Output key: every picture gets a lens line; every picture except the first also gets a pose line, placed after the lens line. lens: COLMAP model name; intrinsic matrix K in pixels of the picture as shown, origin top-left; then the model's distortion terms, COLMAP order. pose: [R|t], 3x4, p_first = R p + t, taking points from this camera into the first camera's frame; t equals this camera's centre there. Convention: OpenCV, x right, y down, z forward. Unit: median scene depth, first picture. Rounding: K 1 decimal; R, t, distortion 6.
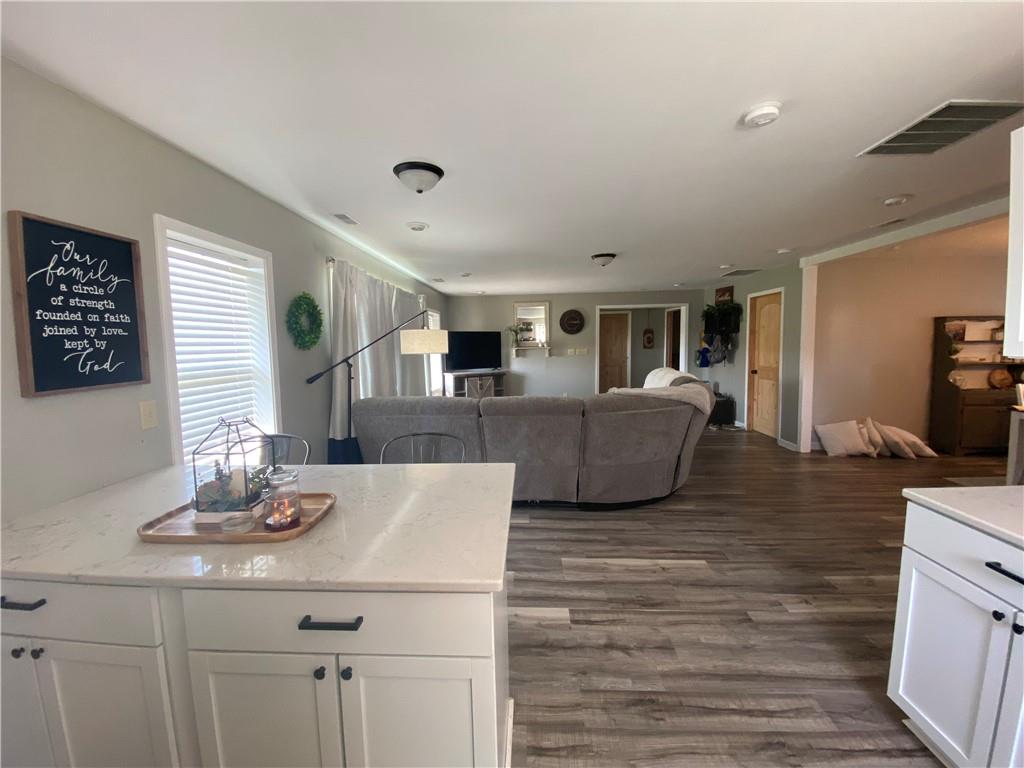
lens RADIAL K [[414.9, 0, 498.6], [0, 414.9, 381.9], [0, 0, 1]] dist [-0.017831, -0.001948]
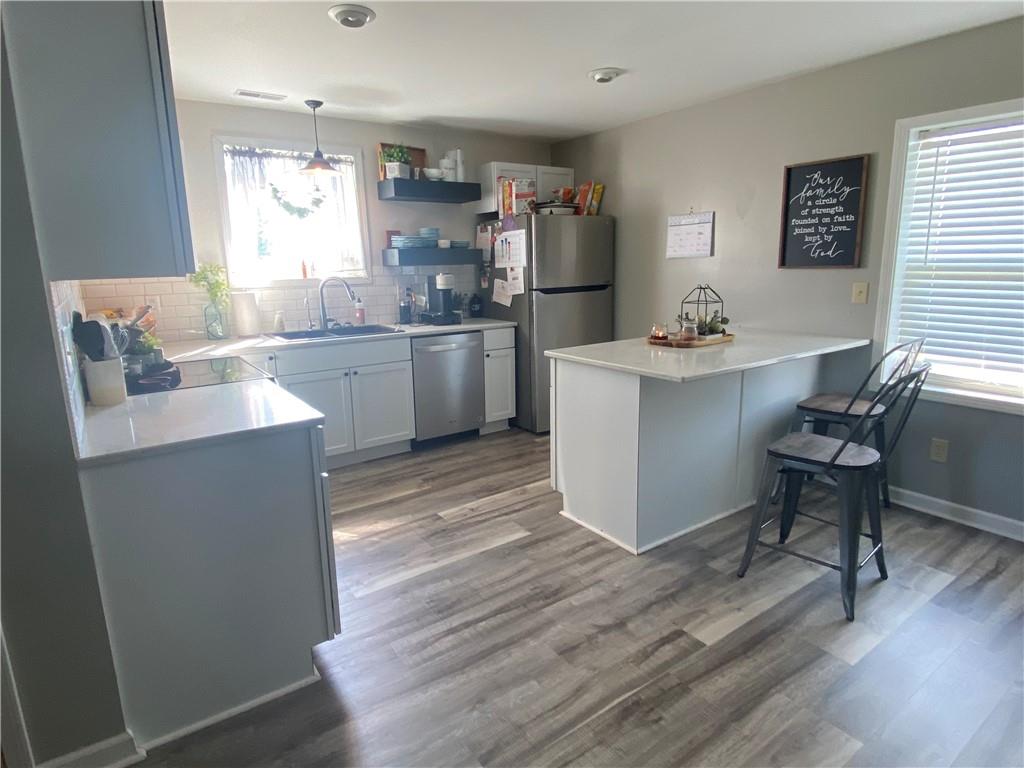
lens RADIAL K [[568.2, 0, 508.6], [0, 568.2, 373.8], [0, 0, 1]] dist [0.039929, -0.036968]
pose [[-0.775038, 0.156854, -0.612138, 1.021913], [-0.026100, 0.959931, 0.279017, -0.135960], [0.631375, 0.232226, -0.739889, 1.536927]]
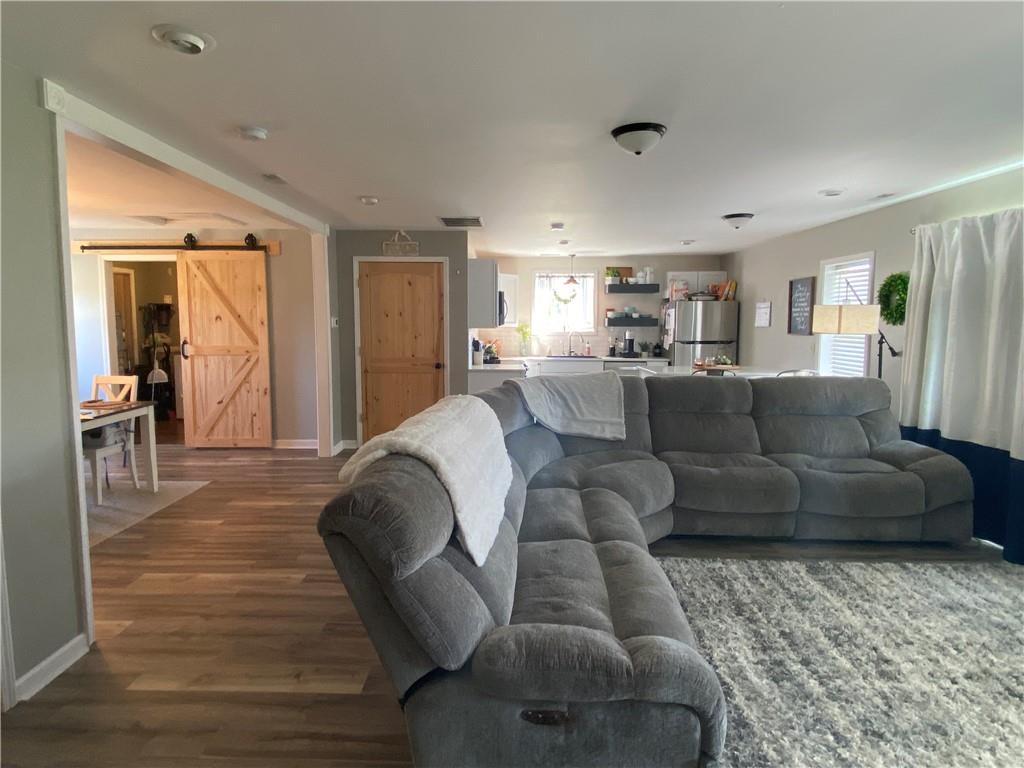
lens RADIAL K [[568.2, 0, 503.6], [0, 568.2, 380.4], [0, 0, 1]] dist [0.039929, -0.036968]
pose [[-0.997533, 0.021730, -0.066744, 1.033724], [0.007930, 0.979675, 0.200437, -0.379057], [0.069743, 0.199413, -0.977430, 3.752413]]
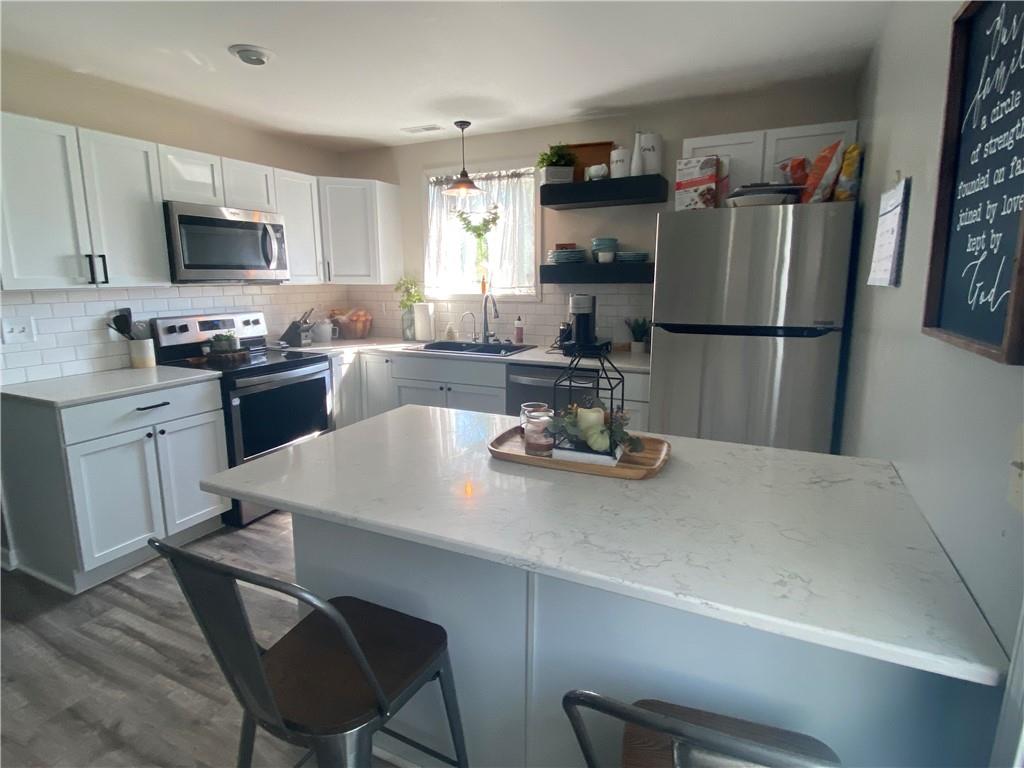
lens RADIAL K [[544.6, 0, 494.6], [0, 544.6, 373.7], [0, 0, 1]] dist [0.014137, -0.017058]
pose [[-0.924325, -0.040163, 0.379488, -0.575981], [0.064473, 0.963715, 0.259032, -0.109271], [-0.376121, 0.263896, -0.888196, 1.350089]]
